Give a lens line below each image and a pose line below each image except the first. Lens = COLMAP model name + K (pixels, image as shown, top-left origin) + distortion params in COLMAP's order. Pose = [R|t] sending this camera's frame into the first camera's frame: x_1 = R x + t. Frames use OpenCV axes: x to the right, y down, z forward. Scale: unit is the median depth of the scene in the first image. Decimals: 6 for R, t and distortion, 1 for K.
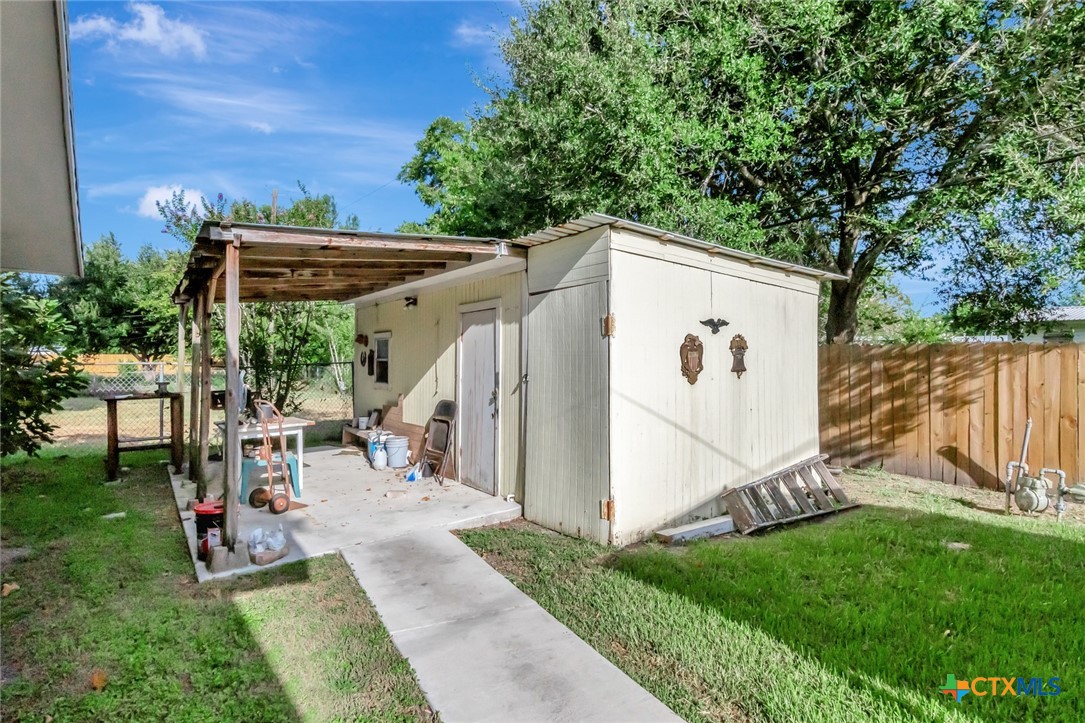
lens RADIAL K [[556.4, 0, 539.6], [0, 556.4, 354.9], [0, 0, 1]] dist [0.000660, 0.000275]
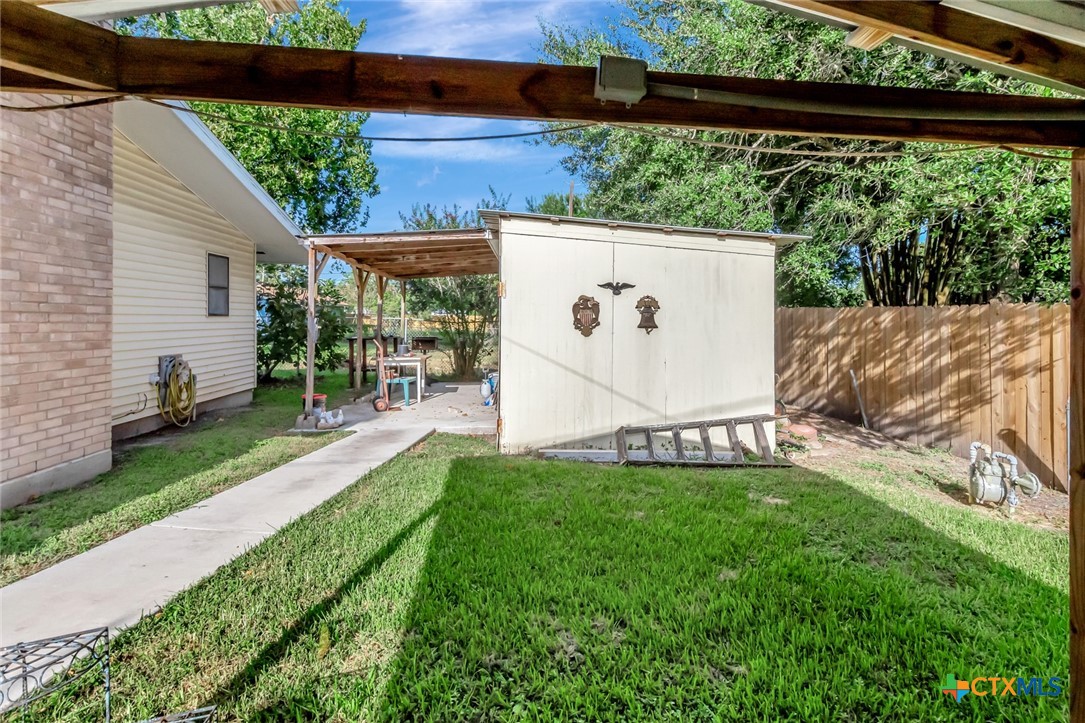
lens RADIAL K [[542.0, 0, 570.5], [0, 542.0, 312.9], [0, 0, 1]] dist [-0.006336, -0.001066]
pose [[0.854349, 0.009170, -0.519620, 0.703721], [-0.015395, 0.999852, -0.007668, 0.008629], [0.519472, 0.014551, 0.854363, -0.031752]]
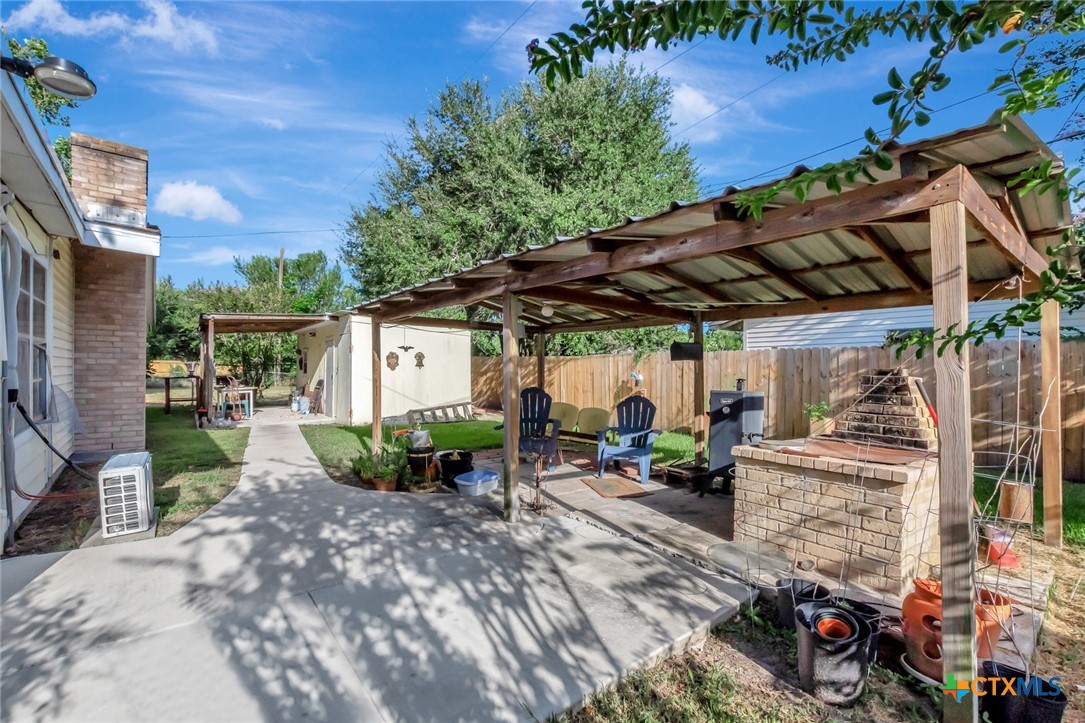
lens RADIAL K [[444.5, 0, 541.1], [0, 444.5, 367.1], [0, 0, 1]] dist [-0.001696, -0.000242]
pose [[0.998745, 0.009512, 0.049172, 0.719815], [-0.009728, 0.999944, 0.004169, 0.016853], [-0.049129, -0.004642, 0.998782, -0.957472]]
